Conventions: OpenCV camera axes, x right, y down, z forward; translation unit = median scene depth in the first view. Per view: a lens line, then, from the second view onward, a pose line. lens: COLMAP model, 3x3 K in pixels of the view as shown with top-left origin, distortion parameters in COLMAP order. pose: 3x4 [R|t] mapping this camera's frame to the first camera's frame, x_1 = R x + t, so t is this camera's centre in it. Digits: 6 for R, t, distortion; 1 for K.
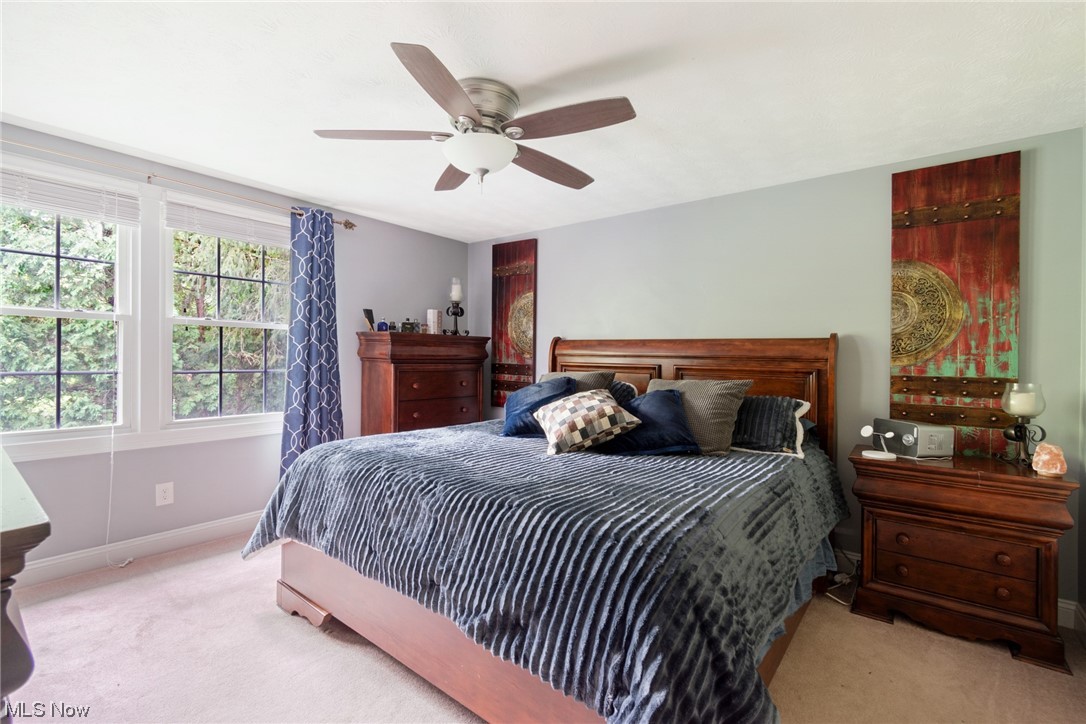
lens RADIAL K [[482.2, 0, 543.0], [0, 482.2, 362.0], [0, 0, 1]] dist [-0.038823, -0.000355]
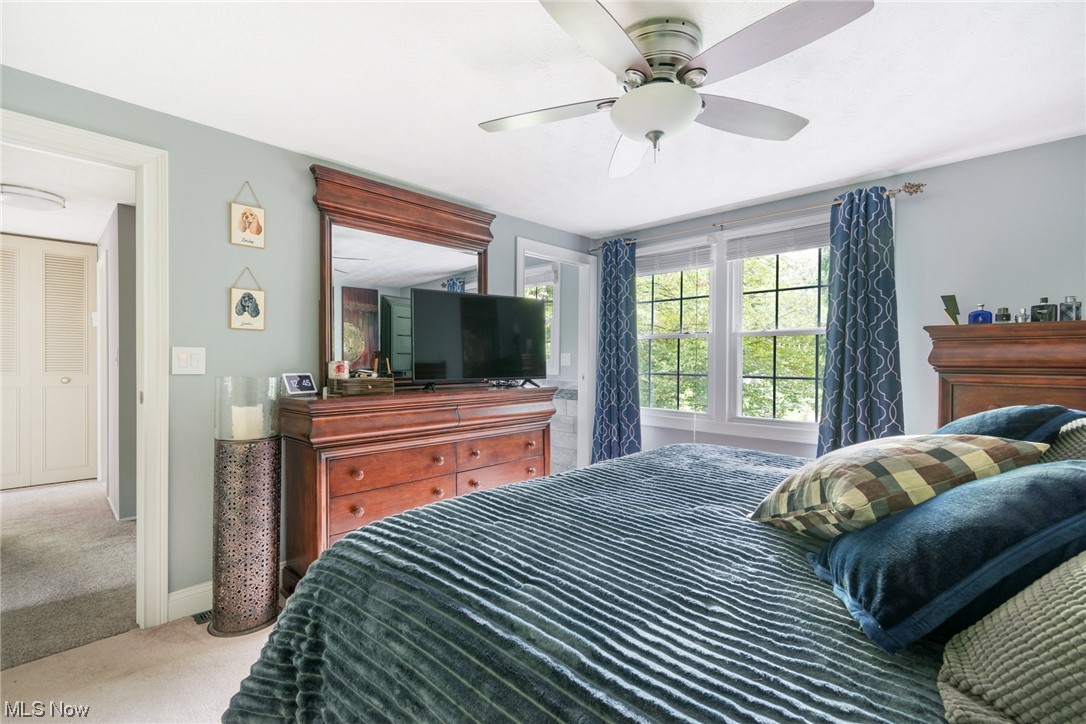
lens RADIAL K [[482.2, 0, 543.0], [0, 482.2, 362.0], [0, 0, 1]] dist [-0.038823, -0.000355]
pose [[-0.149359, -0.008403, -0.988747, 0.417543], [-0.014898, 0.999869, -0.006247, 0.000229], [0.988671, 0.013798, -0.149464, 0.547645]]
